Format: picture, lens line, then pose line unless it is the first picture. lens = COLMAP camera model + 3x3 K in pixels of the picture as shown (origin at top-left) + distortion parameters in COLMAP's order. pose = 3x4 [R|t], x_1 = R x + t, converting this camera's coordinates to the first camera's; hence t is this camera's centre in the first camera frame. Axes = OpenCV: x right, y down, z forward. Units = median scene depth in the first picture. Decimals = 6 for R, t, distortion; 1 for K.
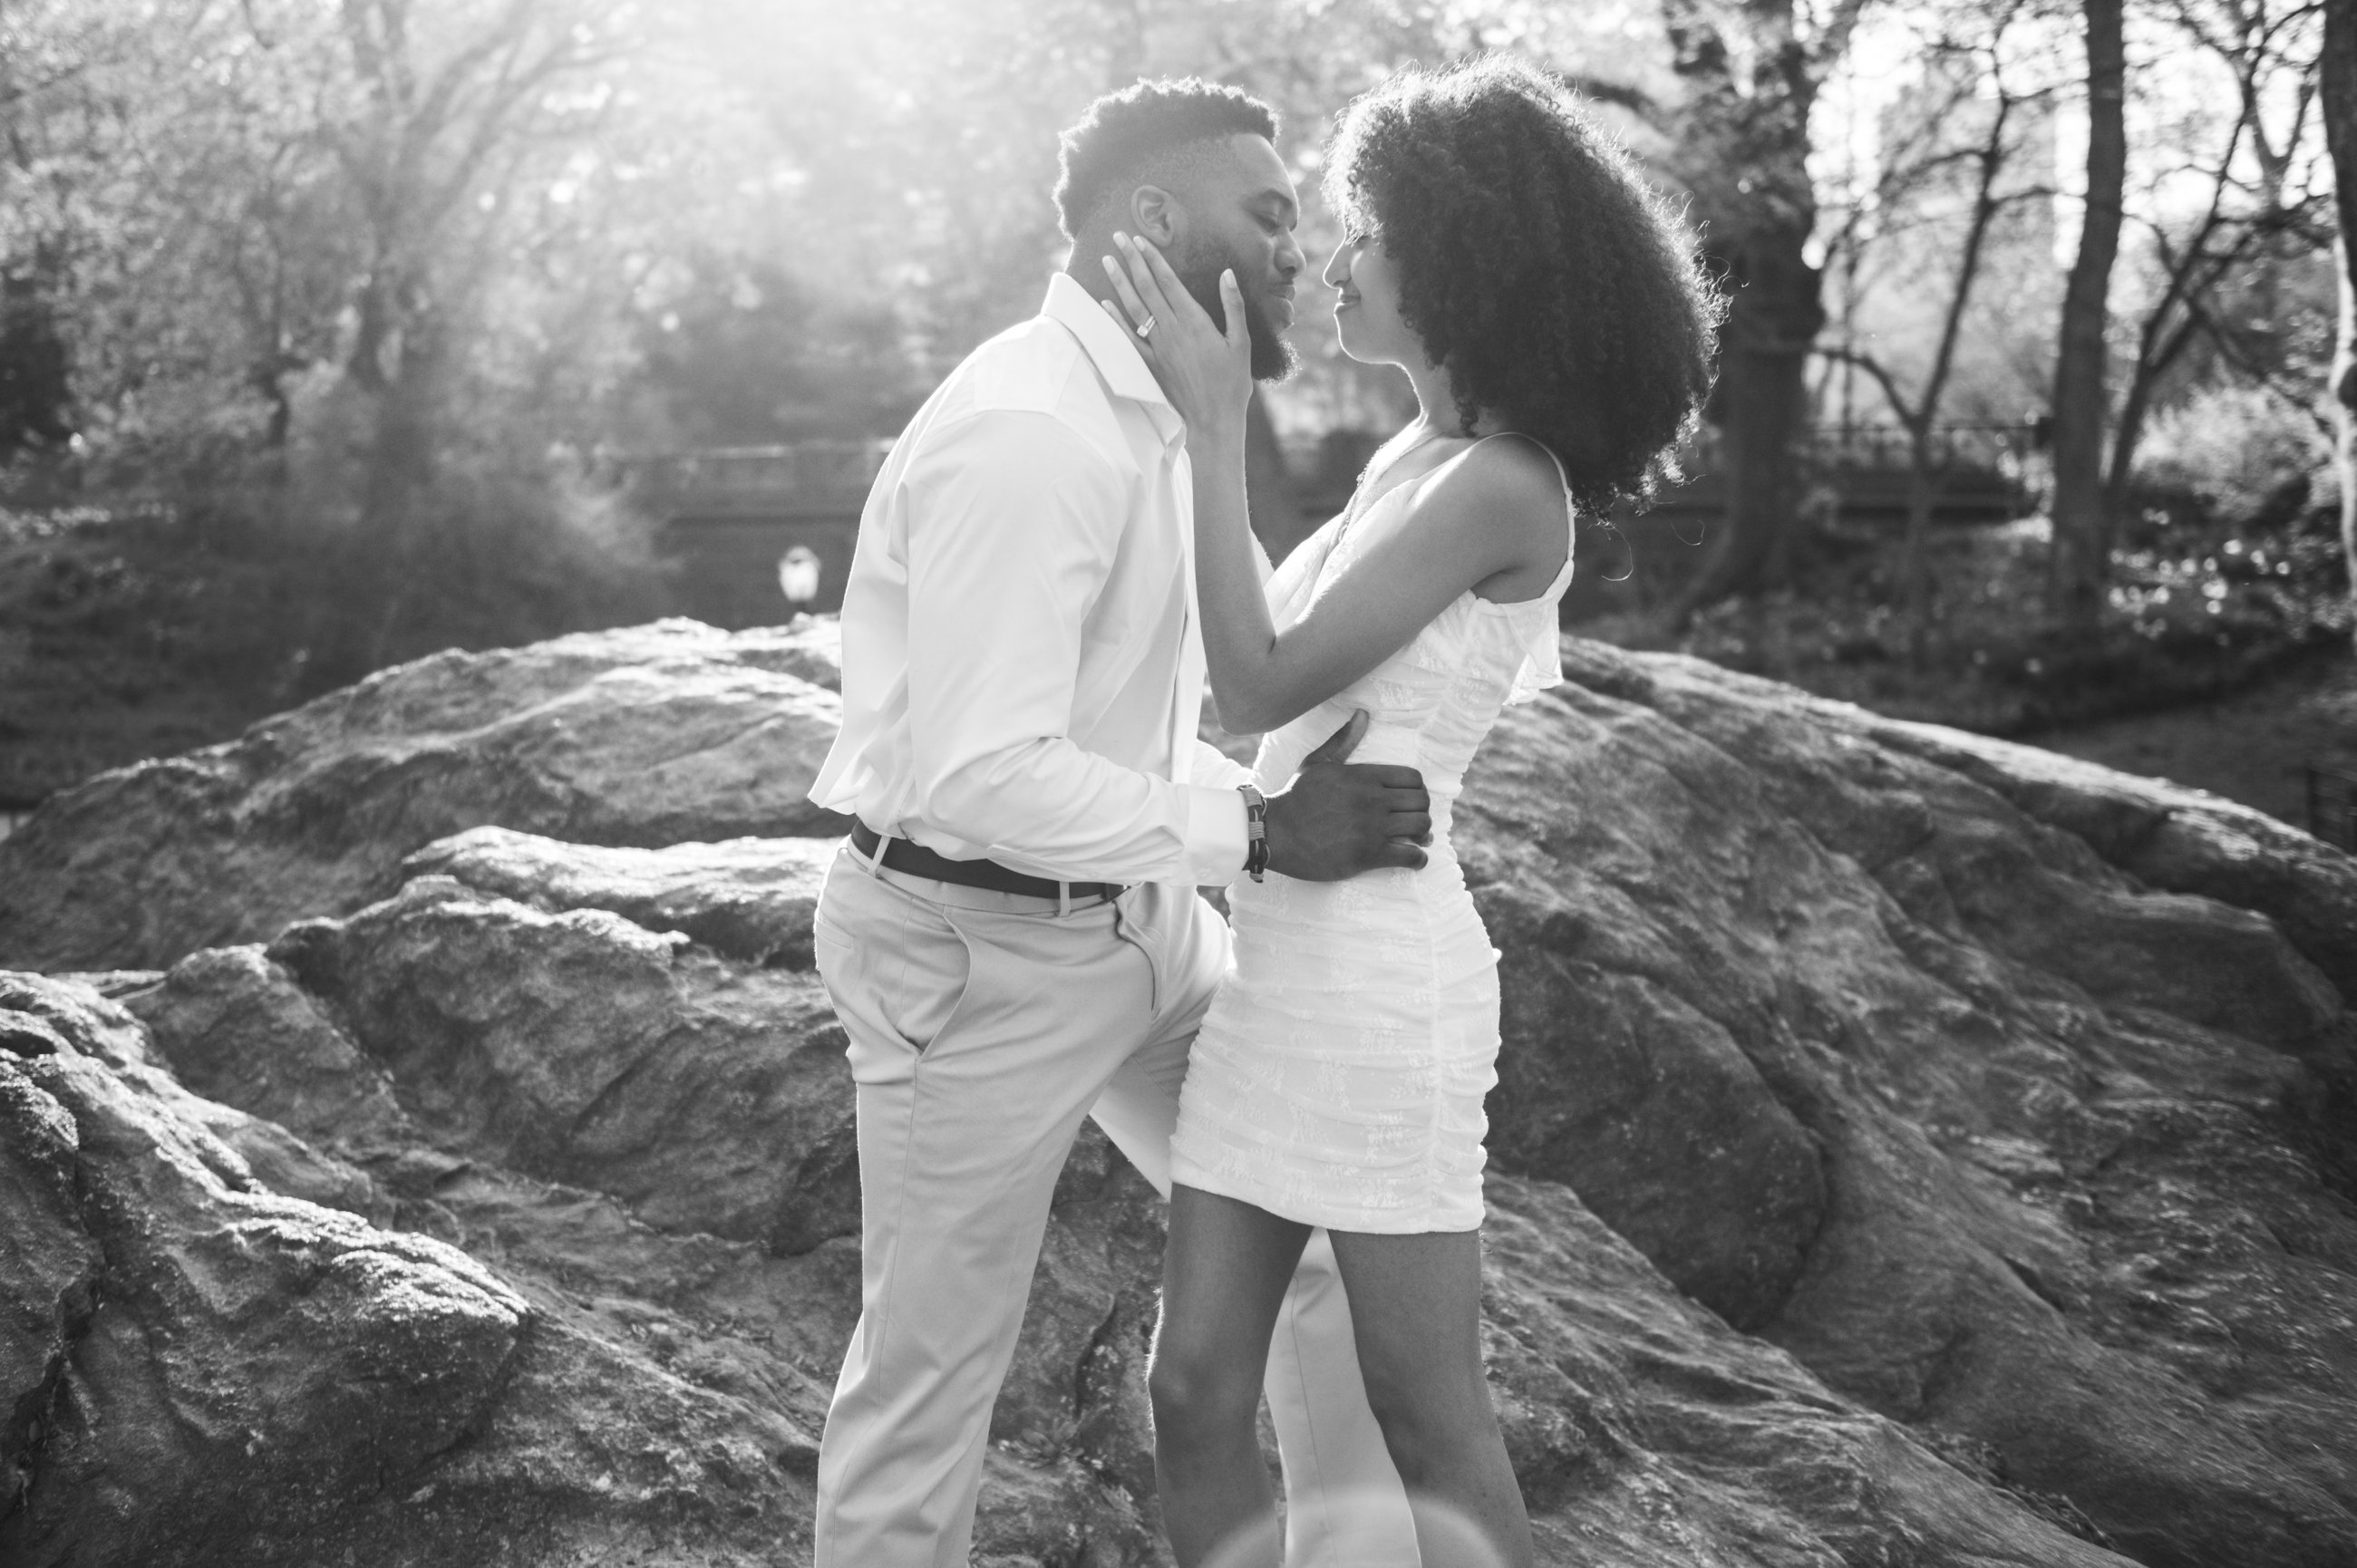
lens RADIAL K [[2695.9, 0, 1093.5], [0, 2695.9, 776.8], [0, 0, 1]] dist [-0.011011, -0.014083]
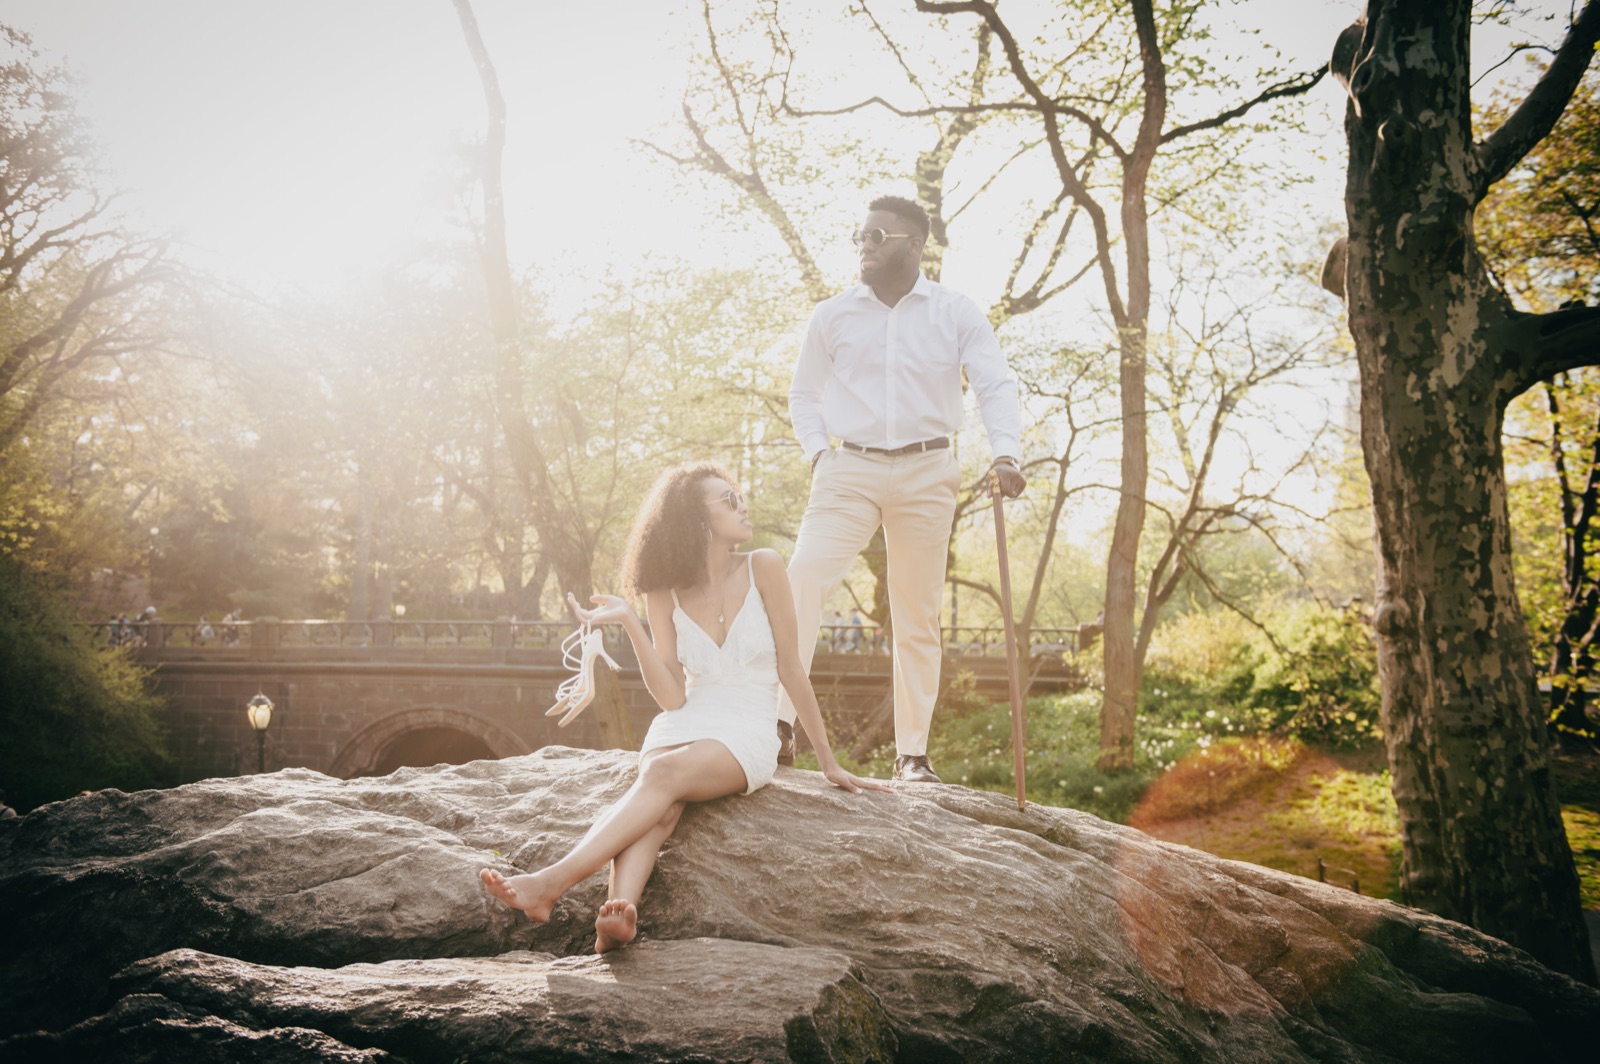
lens RADIAL K [[1780.0, 0, 800.0], [0, 1780.0, 532.0], [0, 0, 1]] dist [0.005411, -0.027654]
pose [[0.978727, 0.041931, 0.200838, -0.126116], [-0.006028, 0.984348, -0.176135, -0.026636], [-0.205080, 0.171177, 0.963660, 0.142763]]
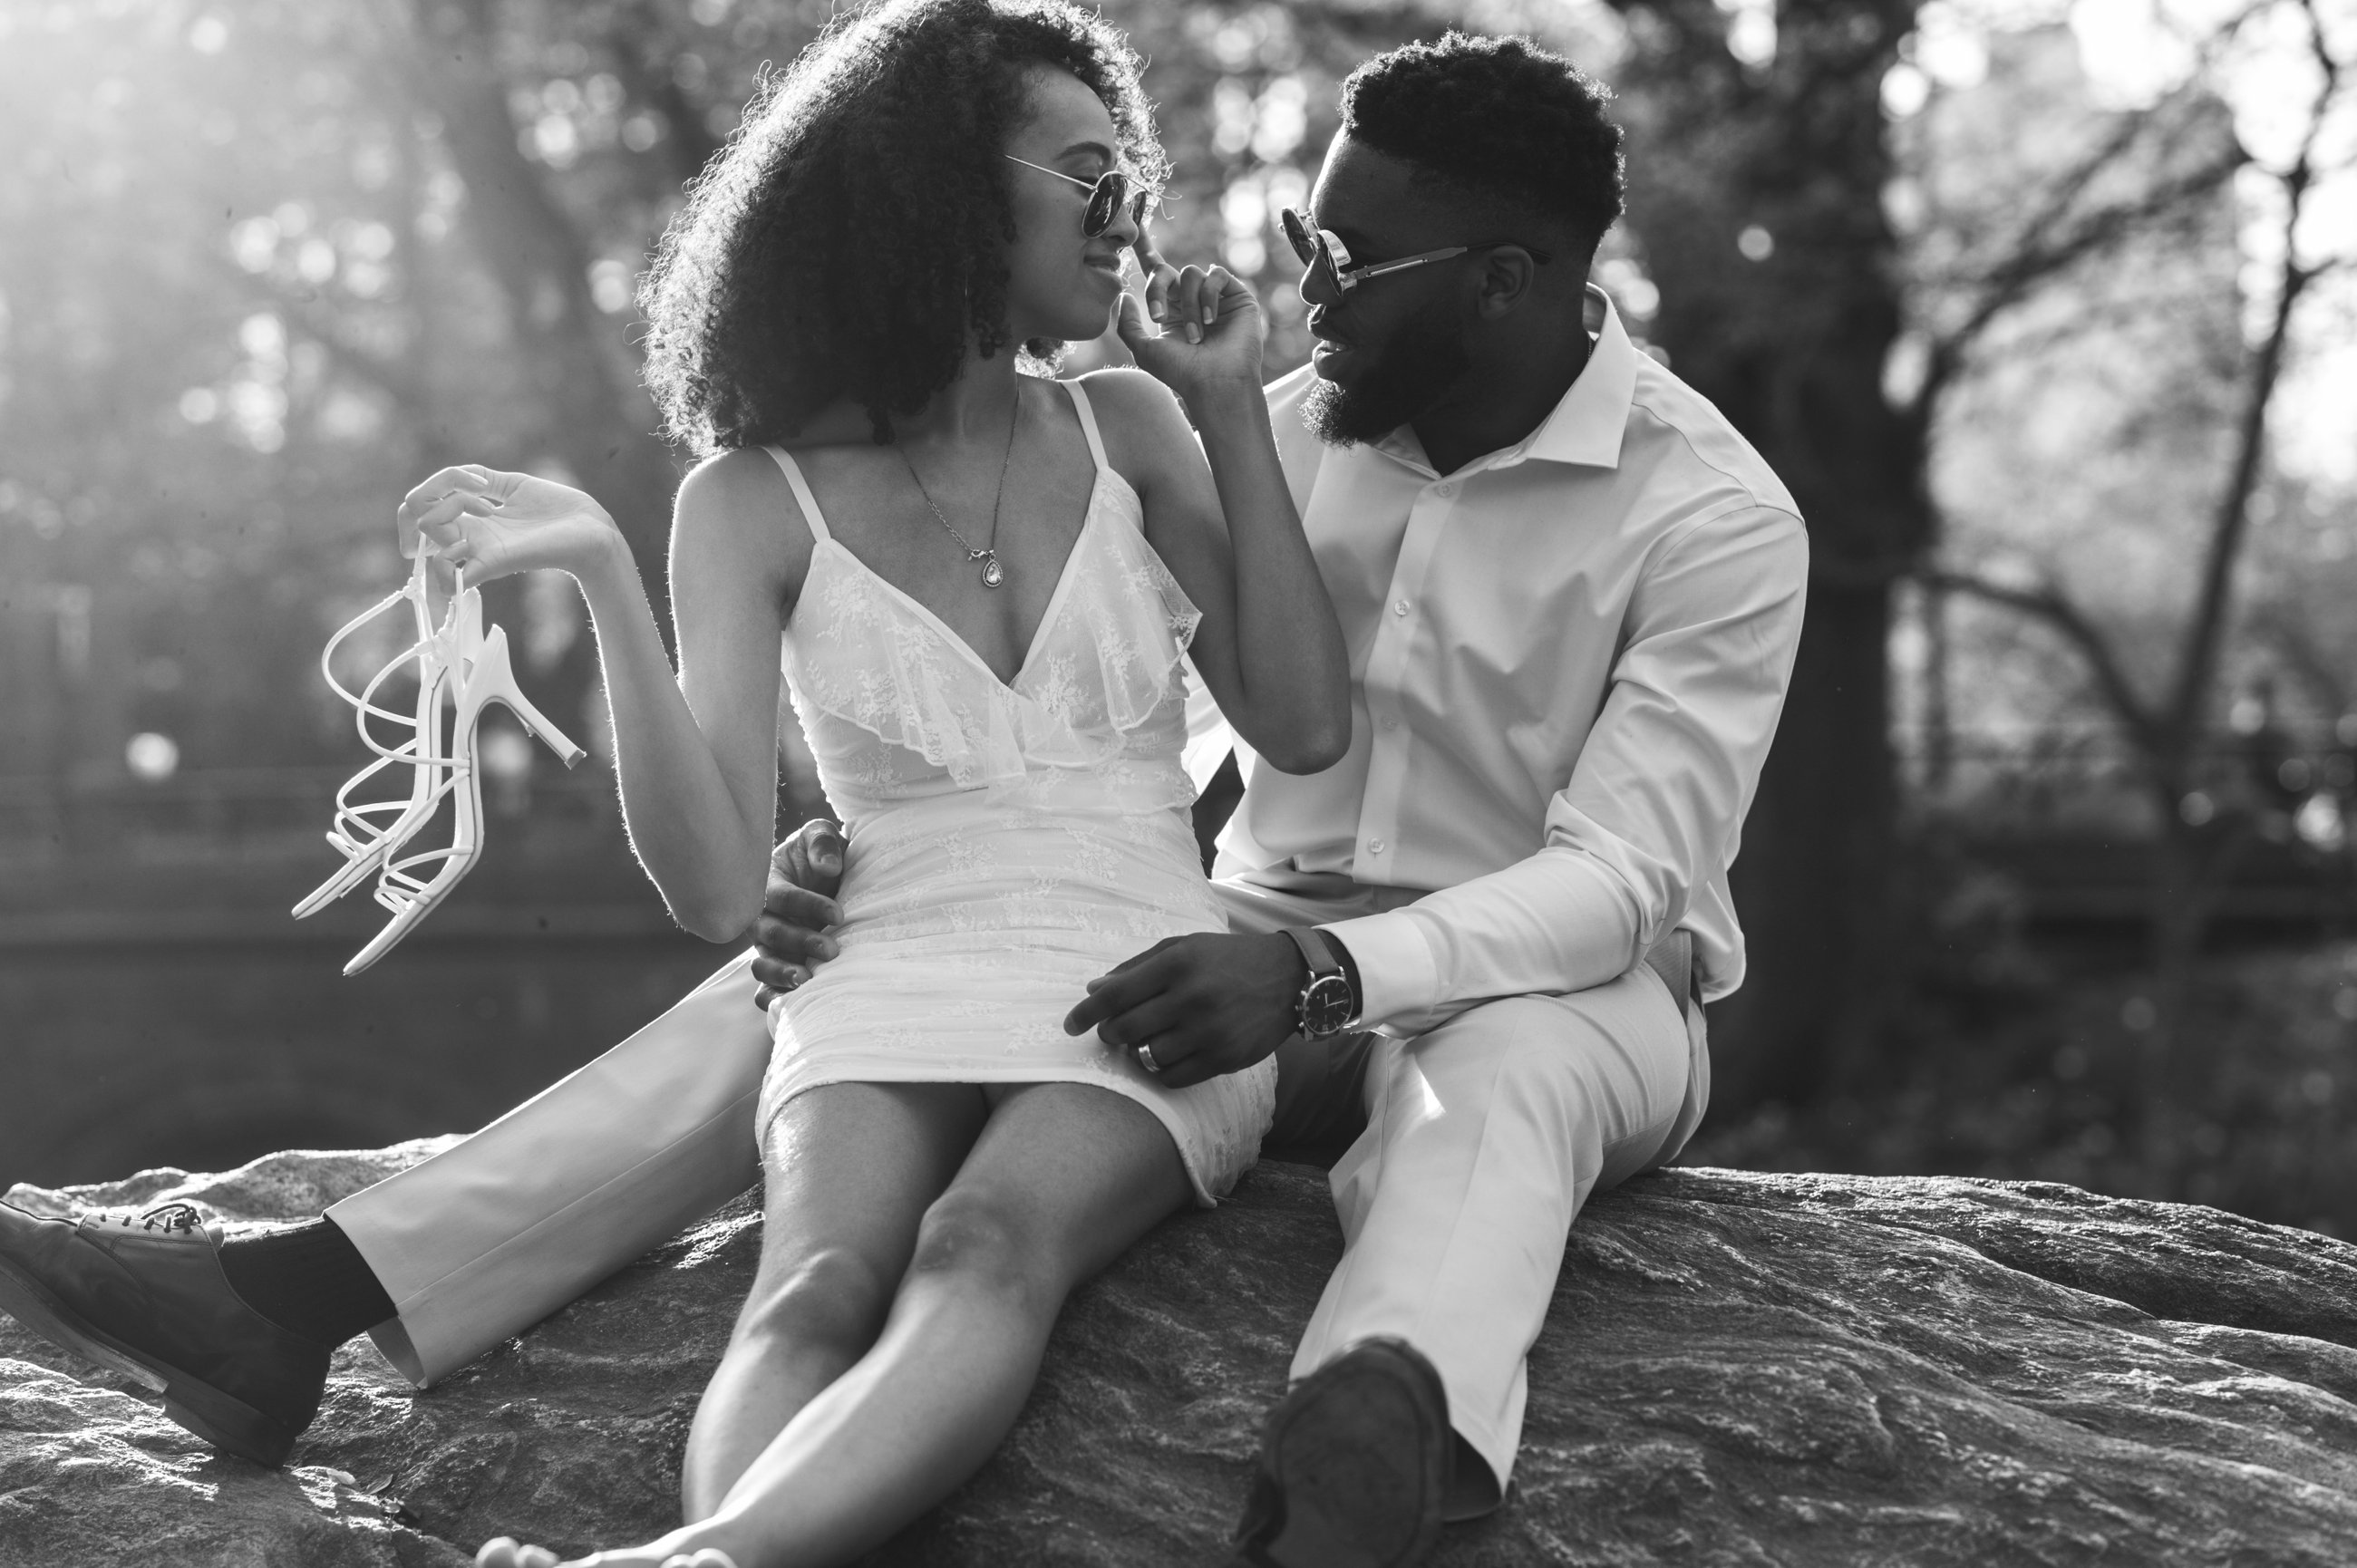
lens RADIAL K [[5679.3, 0, 1178.5], [0, 5679.3, 784.0], [0, 0, 1]] dist [-0.029637, 0.323280]
pose [[0.987348, -0.001562, 0.158562, -0.097594], [0.021514, 0.992025, -0.124193, -0.019420], [-0.157104, 0.126033, 0.979507, 0.288964]]
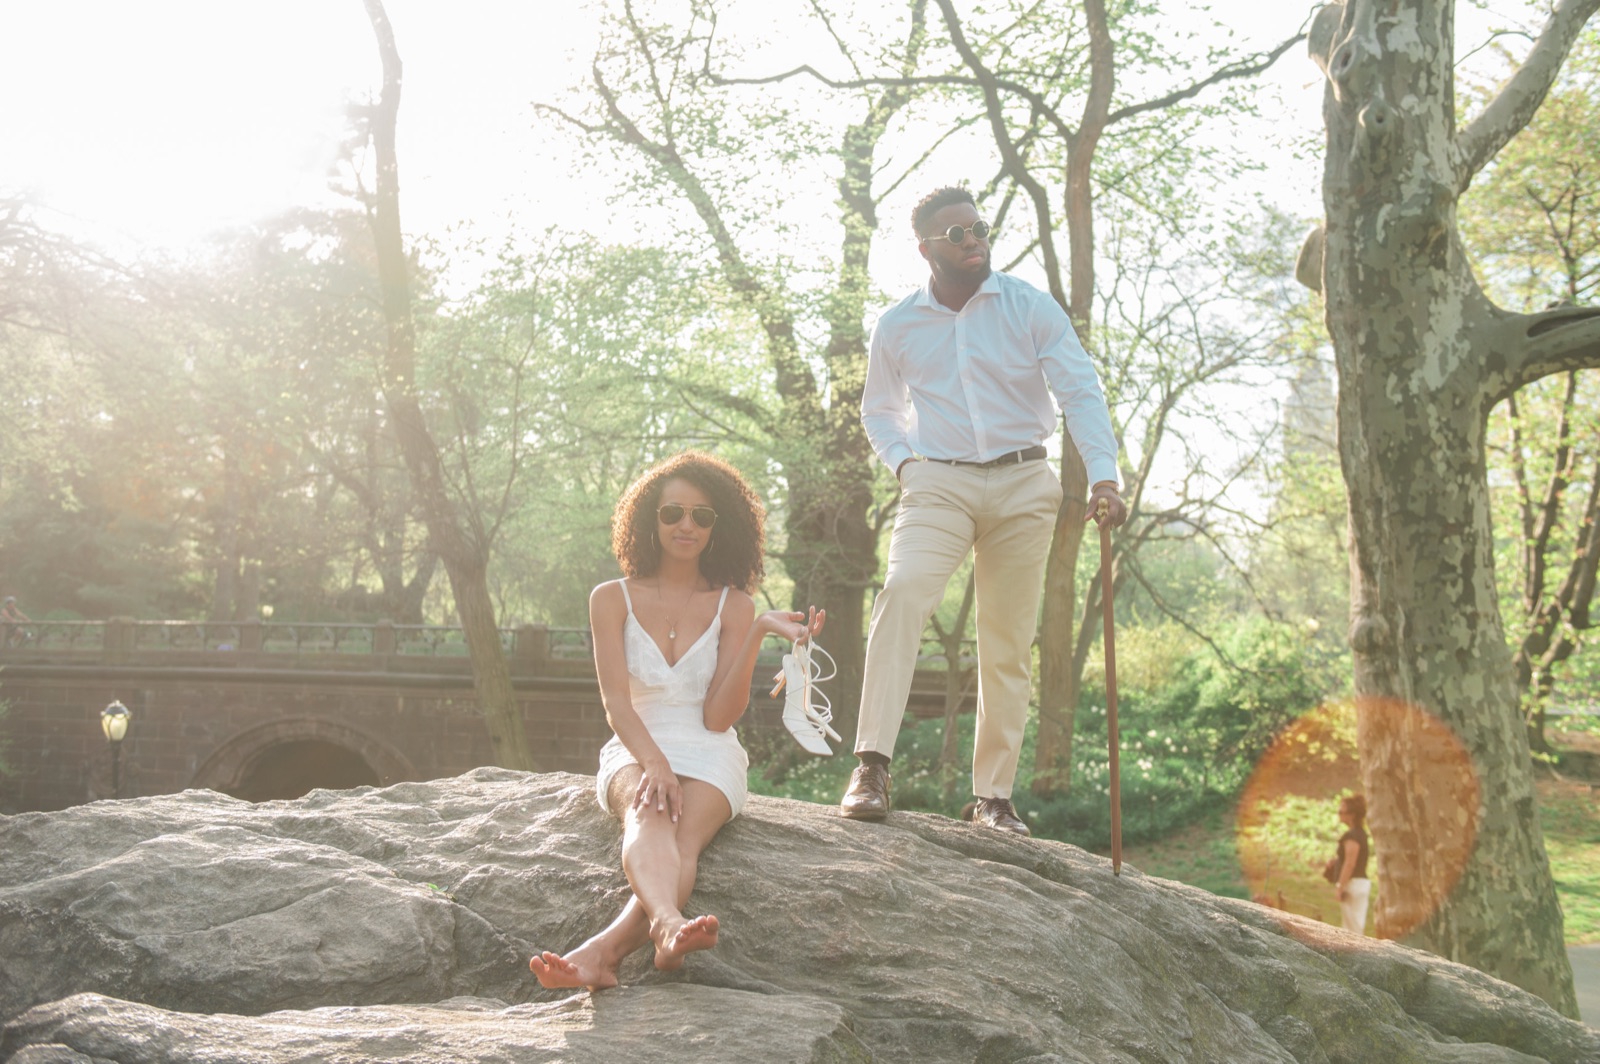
lens RADIAL K [[1921.5, 0, 803.4], [0, 1921.5, 488.3], [0, 0, 1]] dist [-0.006133, -0.009472]
pose [[0.965993, 0.061926, 0.251043, -0.158266], [-0.011115, 0.979945, -0.198957, -0.030276], [-0.258329, 0.189401, 0.947308, 0.161503]]
